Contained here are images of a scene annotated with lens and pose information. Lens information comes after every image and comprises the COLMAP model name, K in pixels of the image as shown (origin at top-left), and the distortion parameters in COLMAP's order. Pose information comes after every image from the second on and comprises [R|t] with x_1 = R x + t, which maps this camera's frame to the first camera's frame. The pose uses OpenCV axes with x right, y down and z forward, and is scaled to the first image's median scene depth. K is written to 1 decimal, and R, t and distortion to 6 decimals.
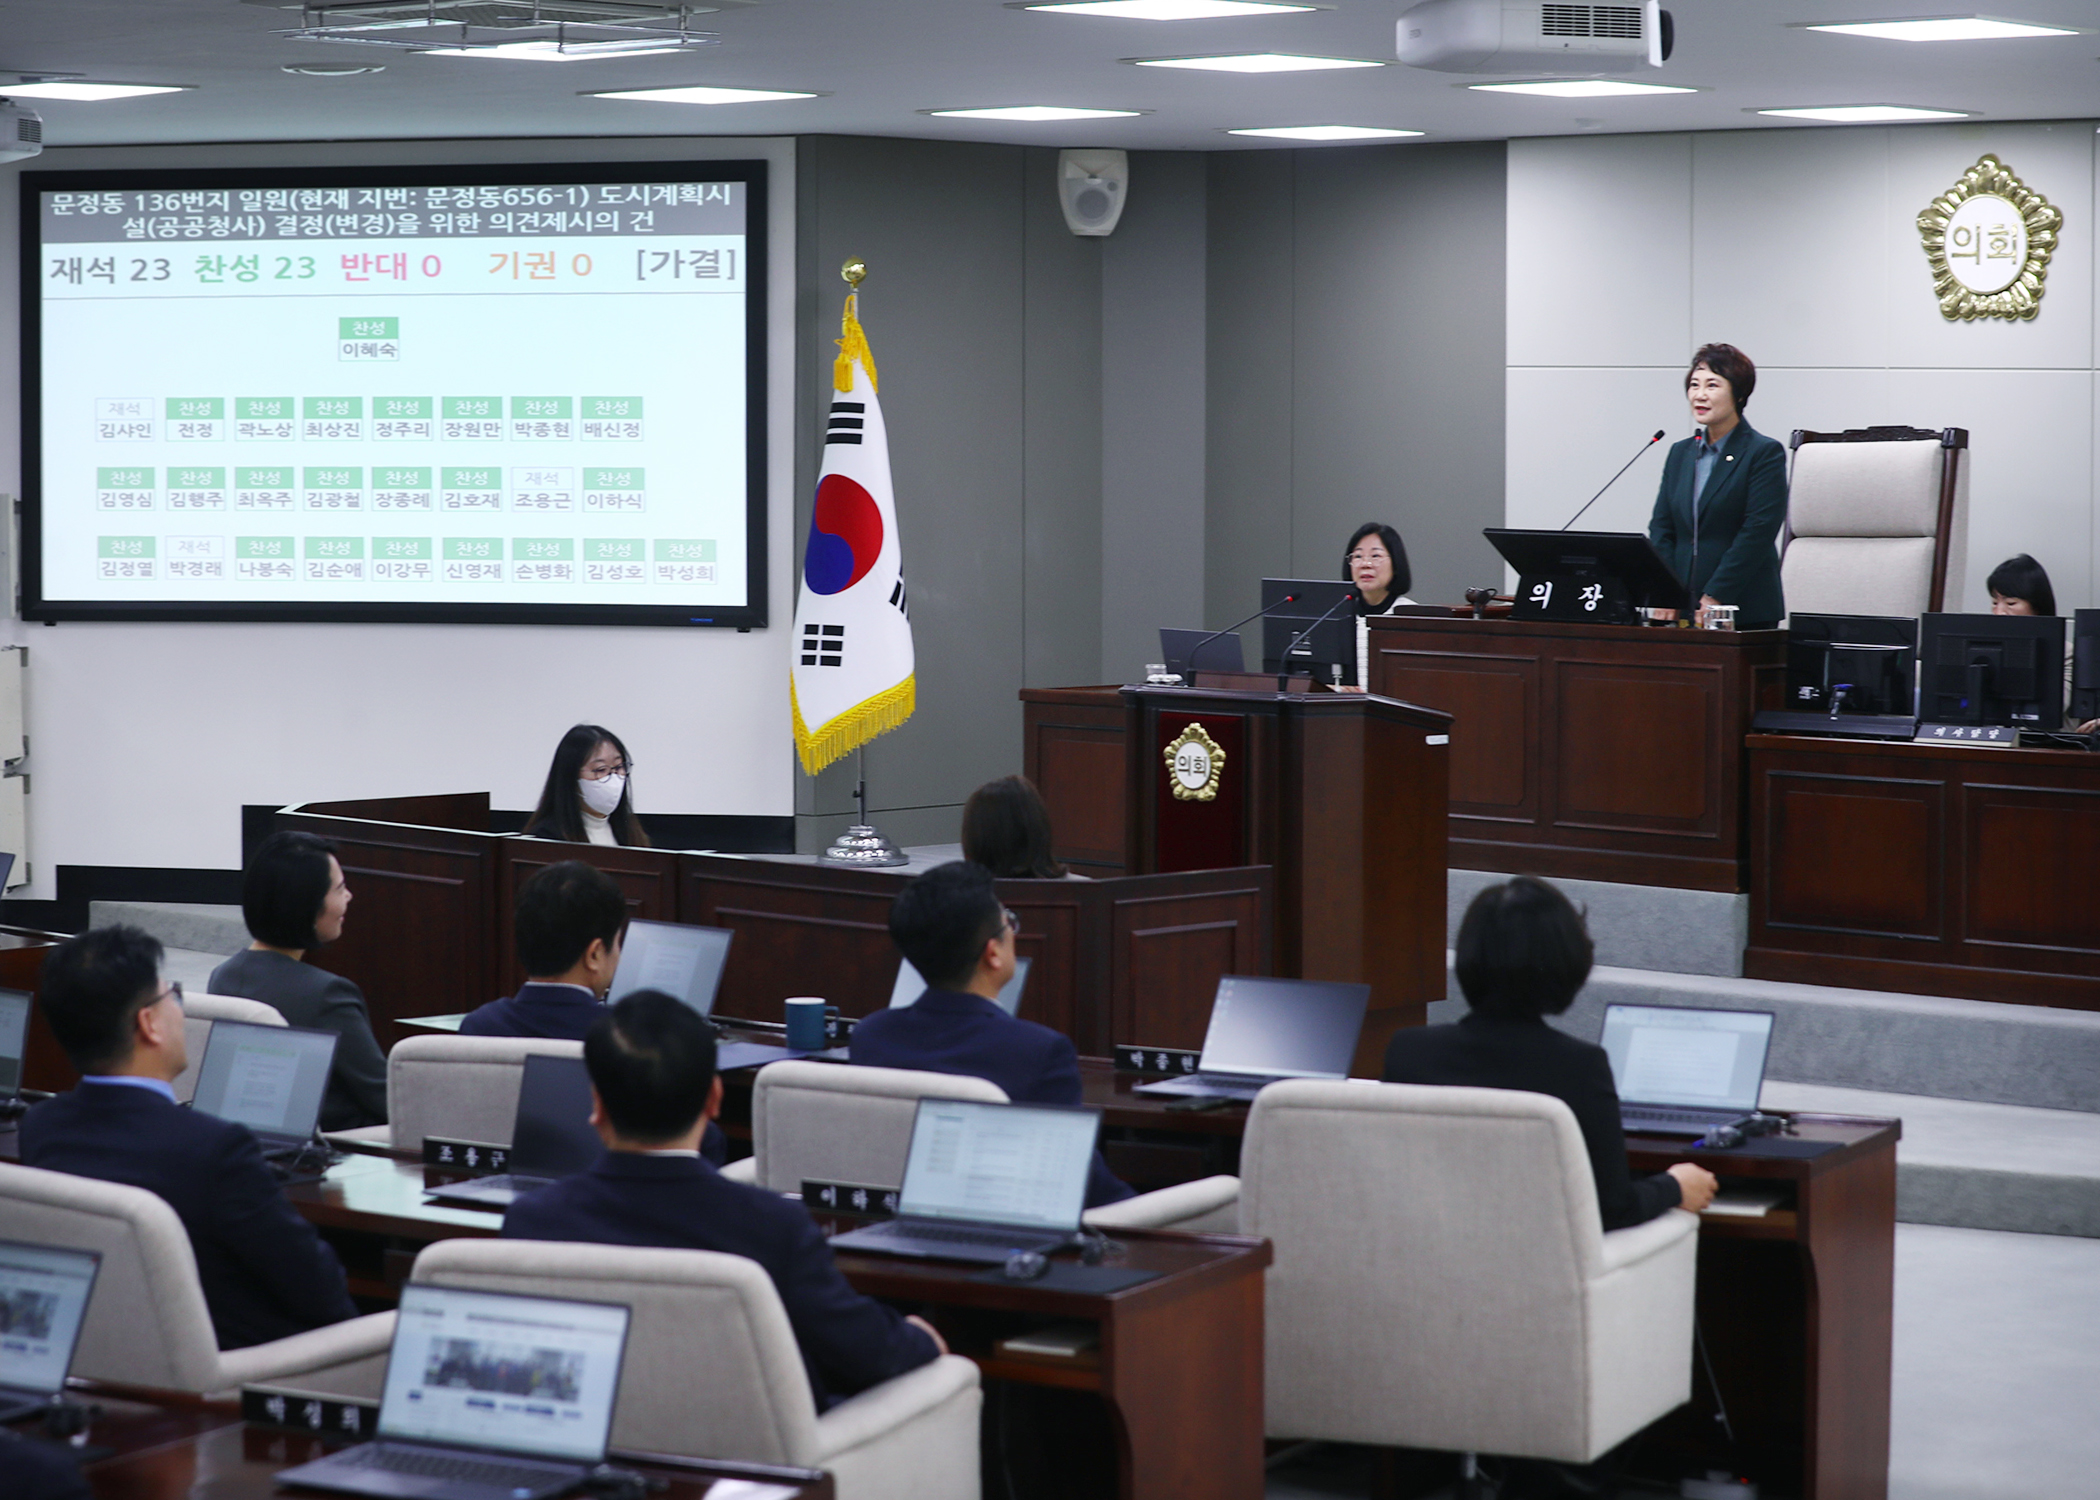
lens RADIAL K [[4972.7, 0, 1085.8], [0, 4972.7, 719.9], [0, 0, 1]] dist [-0.327725, -0.122676]
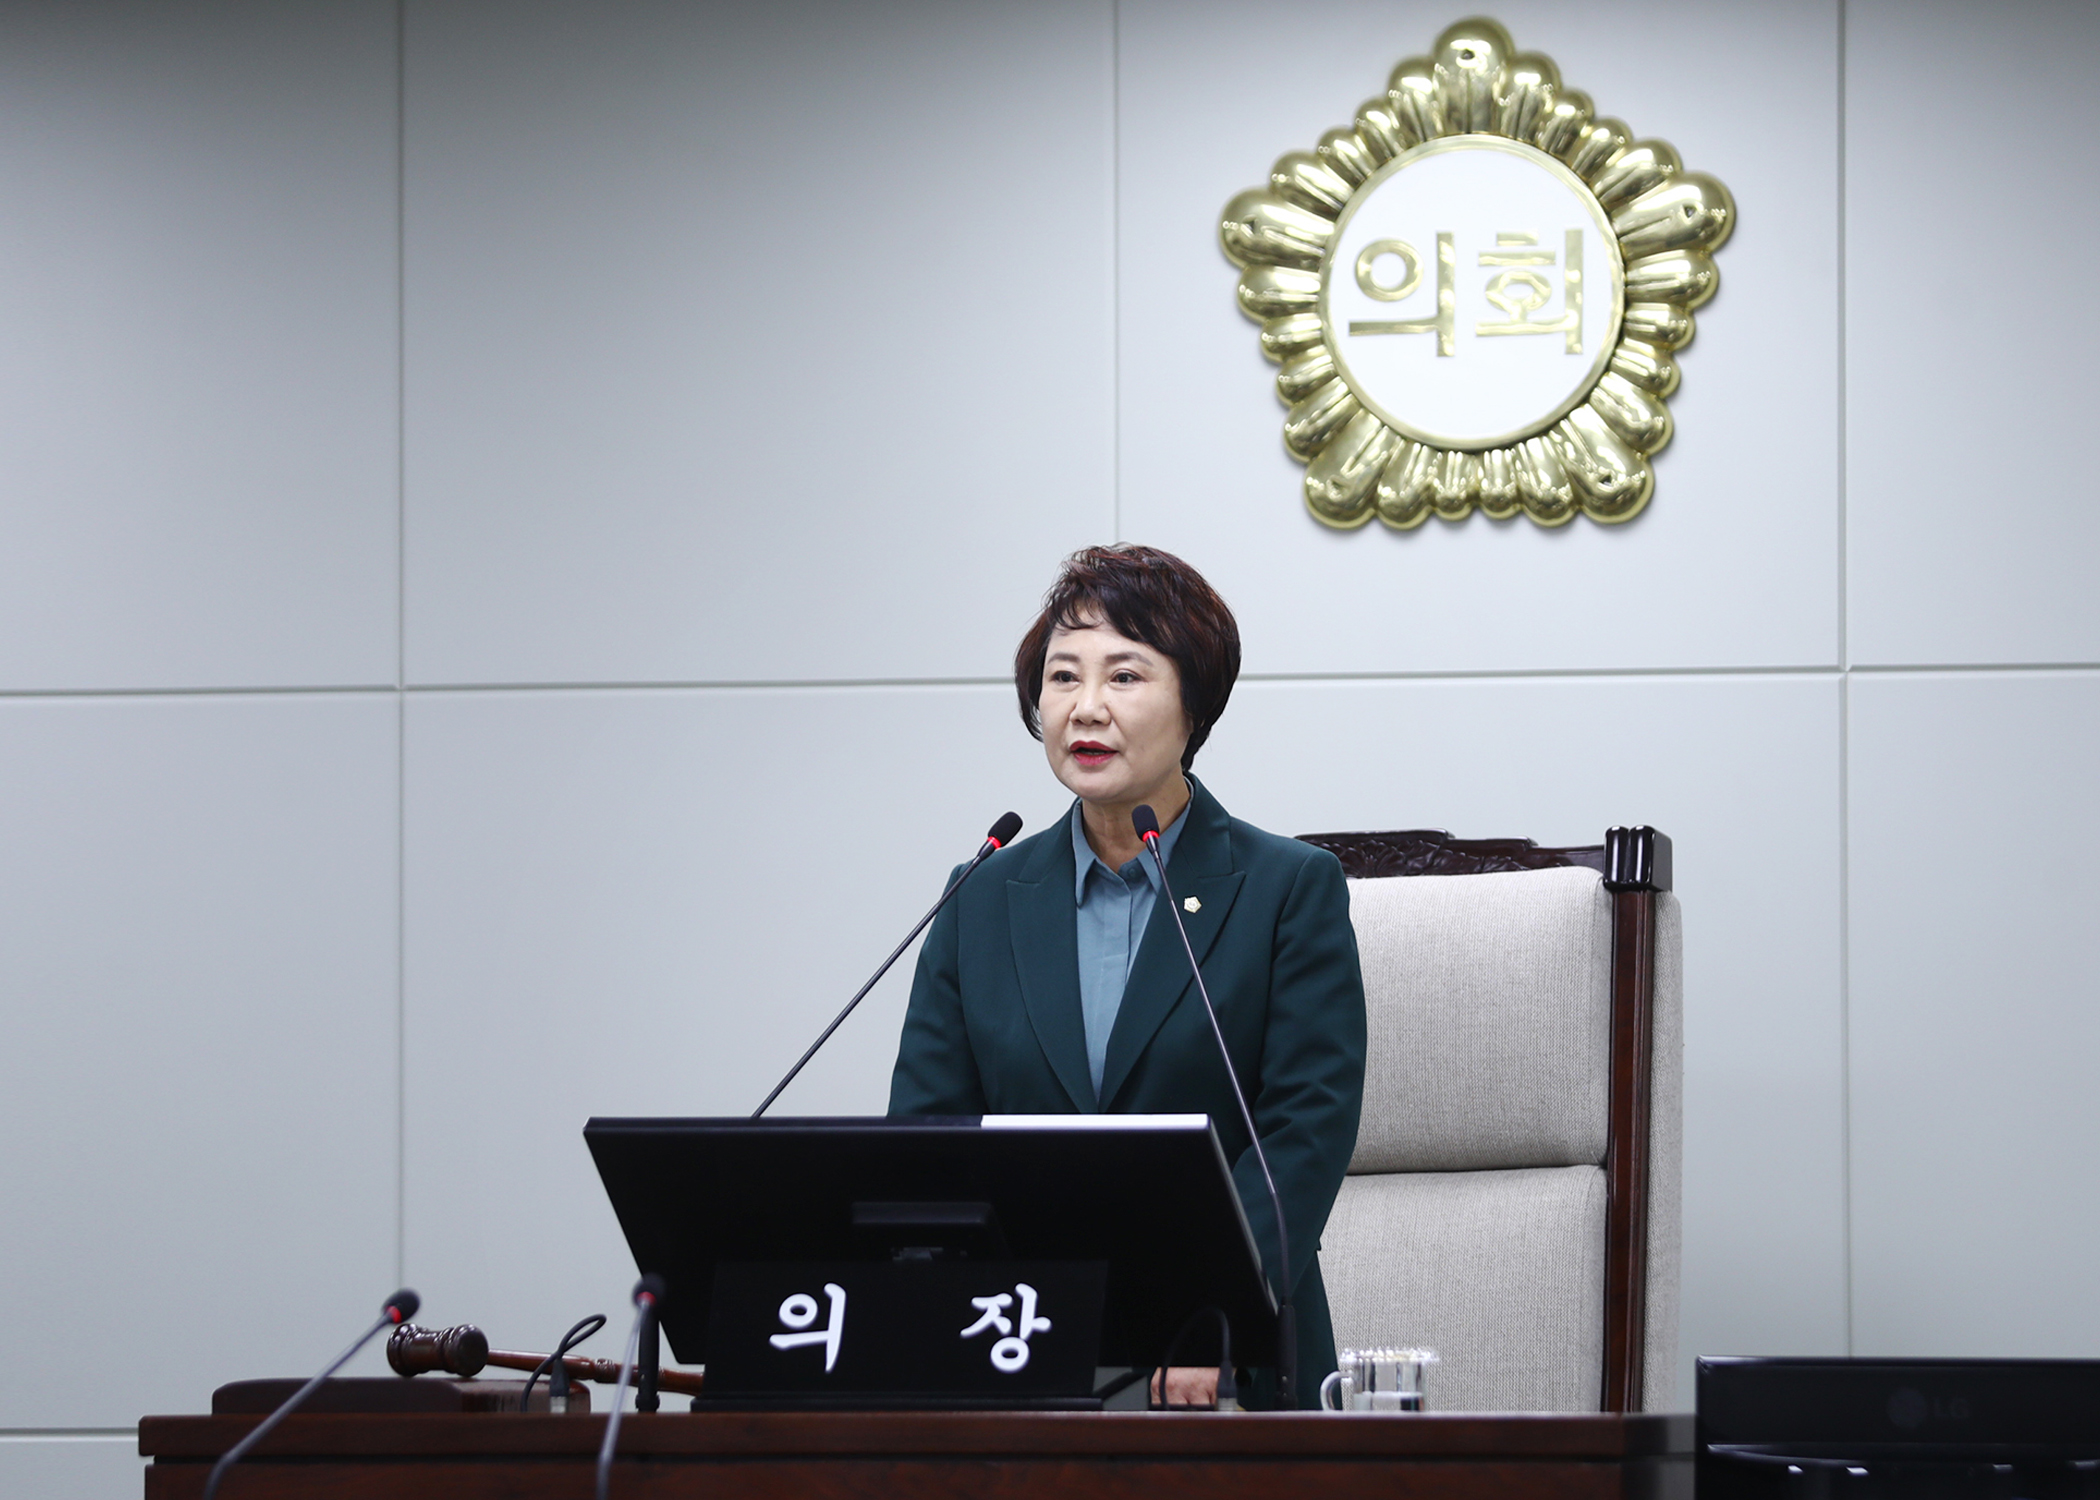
lens RADIAL K [[13370.9, 0, 1050.0], [0, 13370.9, 750.0], [0, 0, 1]] dist [0.465188, -1.053624]
pose [[0.885736, 0.012696, 0.464017, -0.257732], [0.034691, 0.995020, -0.093445, 0.015999], [-0.462892, 0.098865, 0.880884, 0.229490]]
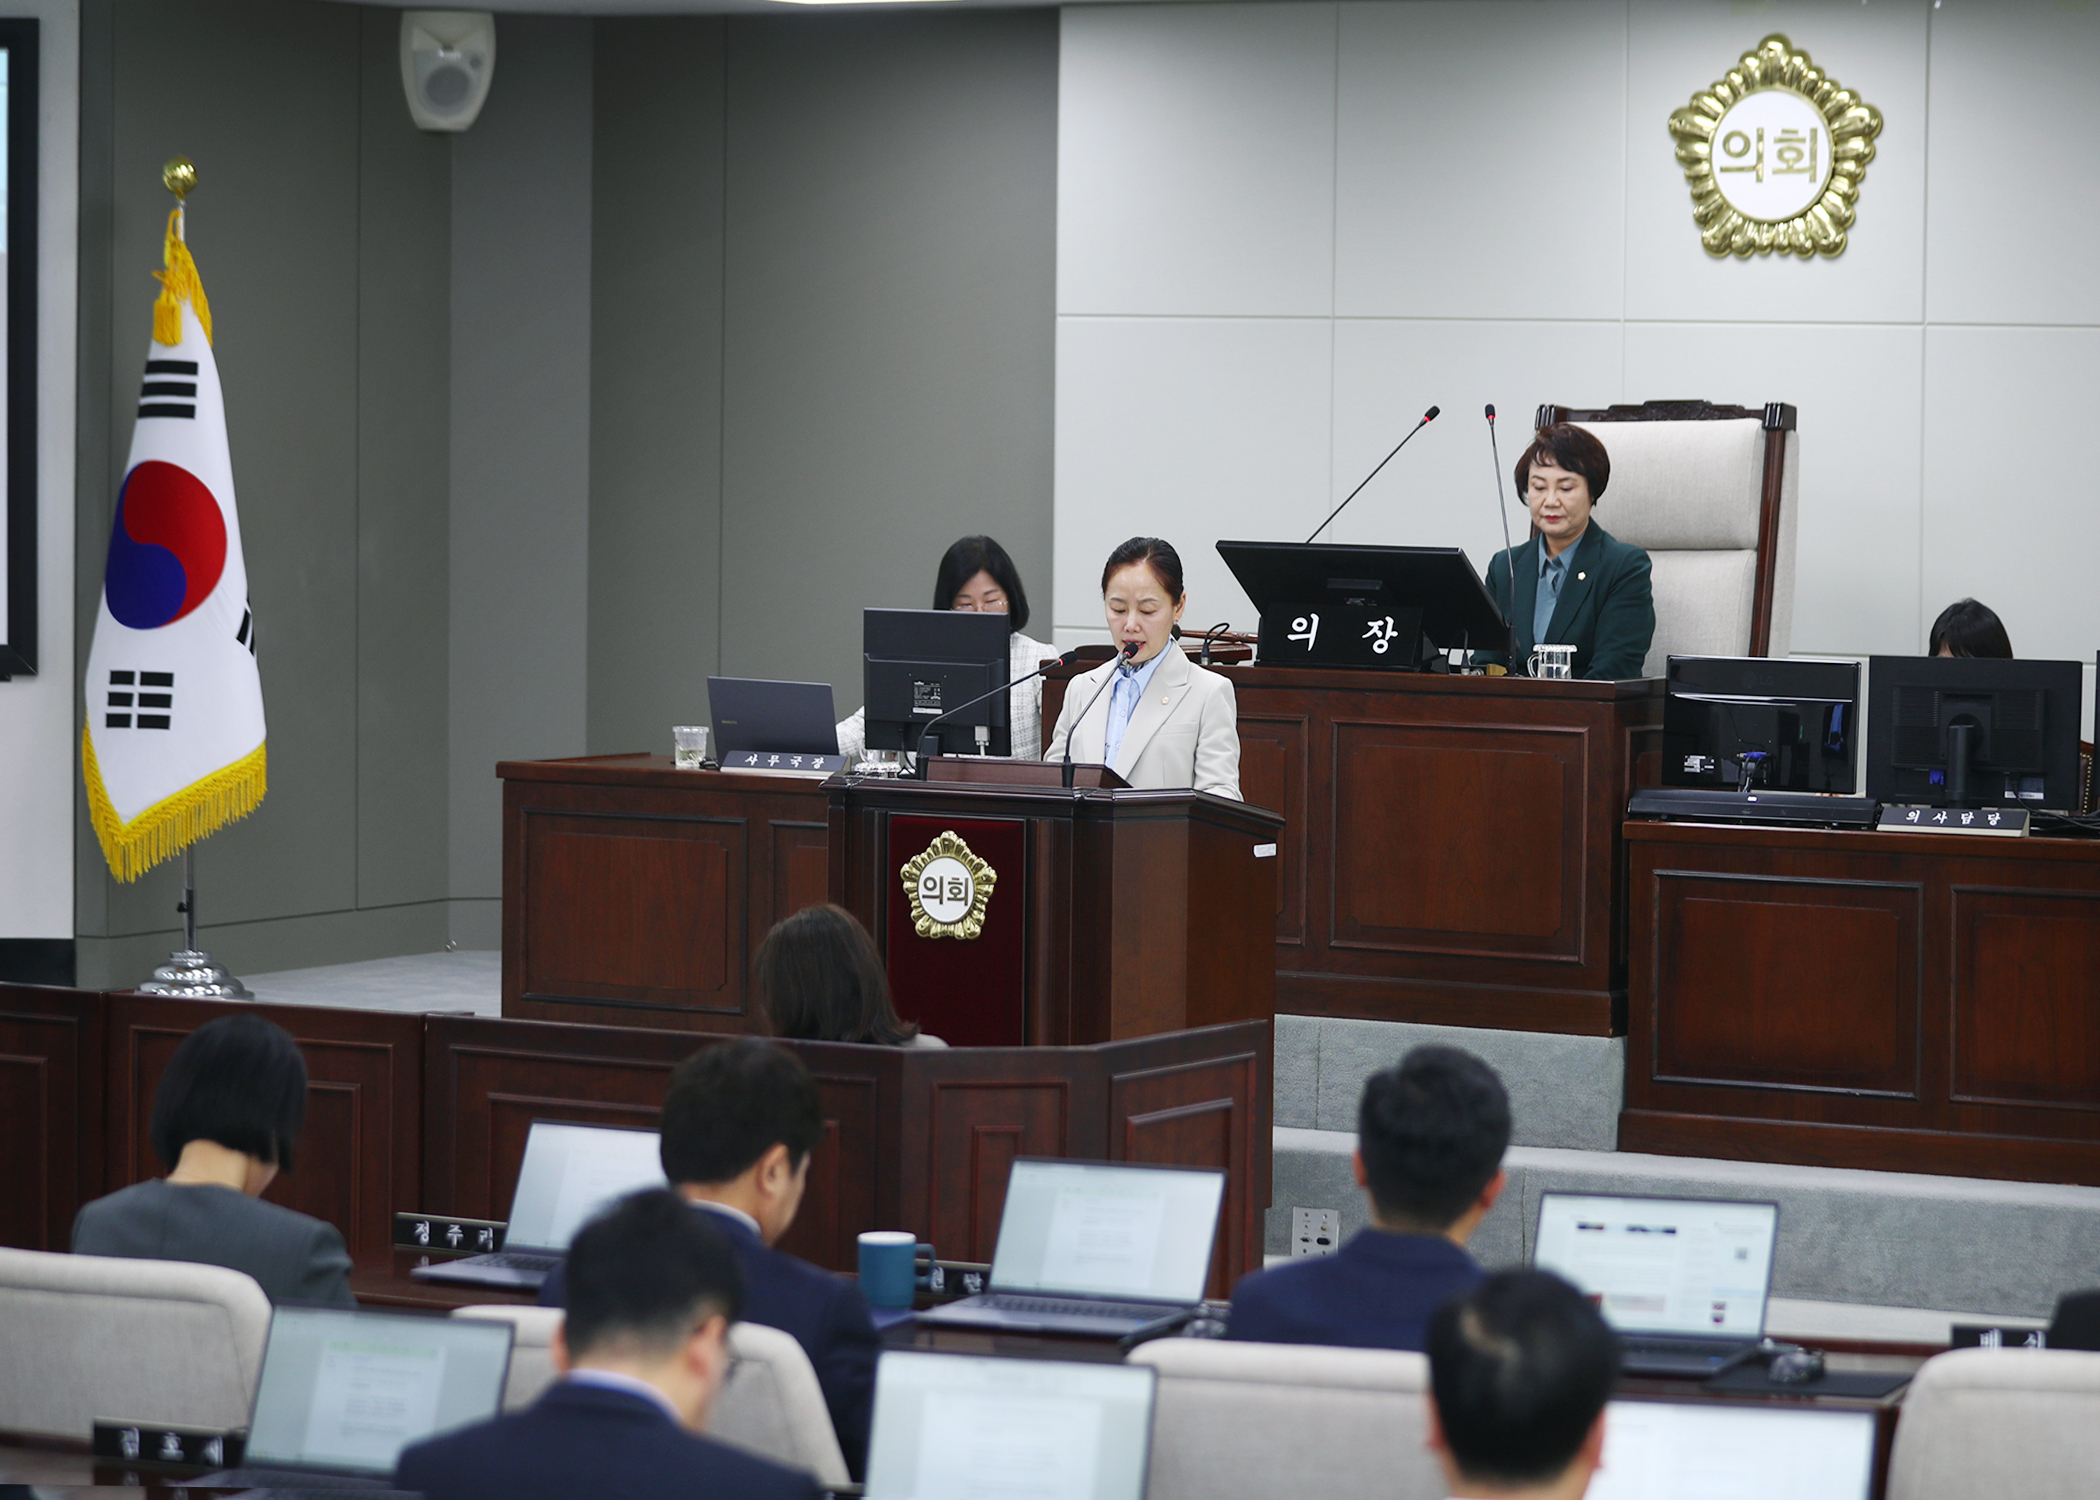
lens RADIAL K [[6488.1, 0, 1163.5], [0, 6488.1, 747.4], [0, 0, 1]] dist [-0.201436, 0.261319]
pose [[0.970383, -0.006848, 0.241476, -0.145257], [0.007354, 0.999972, -0.001194, -0.006476], [-0.241461, 0.002934, 0.970406, 0.068179]]
